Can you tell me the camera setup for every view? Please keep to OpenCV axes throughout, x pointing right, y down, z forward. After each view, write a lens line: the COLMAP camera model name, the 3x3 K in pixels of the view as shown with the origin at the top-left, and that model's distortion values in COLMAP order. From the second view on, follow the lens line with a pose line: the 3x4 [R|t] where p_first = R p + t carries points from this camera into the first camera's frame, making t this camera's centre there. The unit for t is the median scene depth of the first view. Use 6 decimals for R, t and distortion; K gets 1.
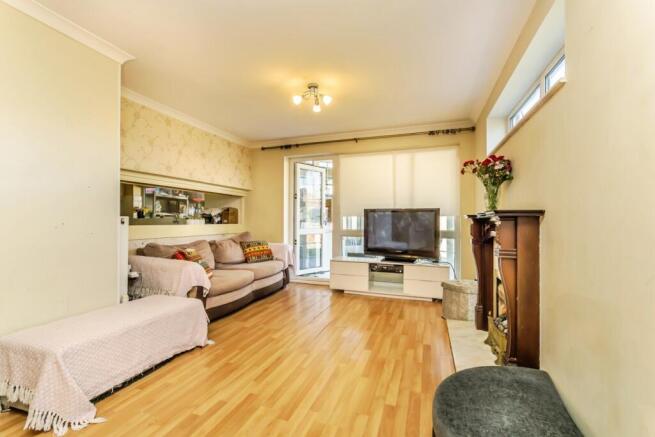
lens RADIAL K [[288.1, 0, 327.5], [0, 288.1, 218.5], [0, 0, 1]] dist [-0.001222, 0.000111]
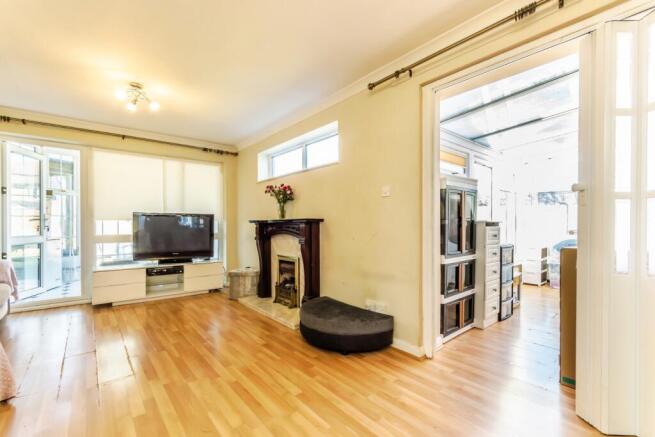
lens RADIAL K [[292.5, 0, 328.4], [0, 292.5, 225.9], [0, 0, 1]] dist [0.000070, -0.000044]
pose [[0.516057, -0.007198, 0.856524, -0.398615], [-0.002759, 0.999946, 0.010066, -0.001018], [-0.856550, -0.007558, 0.516009, -0.042028]]
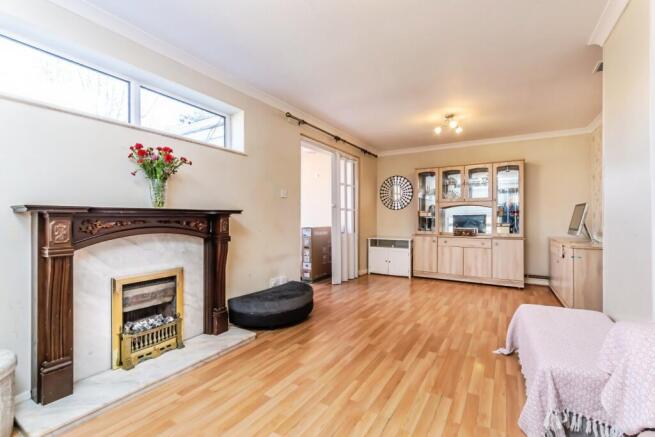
lens RADIAL K [[298.8, 0, 331.5], [0, 298.8, 218.0], [0, 0, 1]] dist [-0.004199, -0.000209]
pose [[-0.980322, -0.007251, 0.197273, -0.098838], [-0.006987, 0.999974, 0.002037, 0.002825], [-0.197283, 0.000619, -0.980346, 1.030743]]
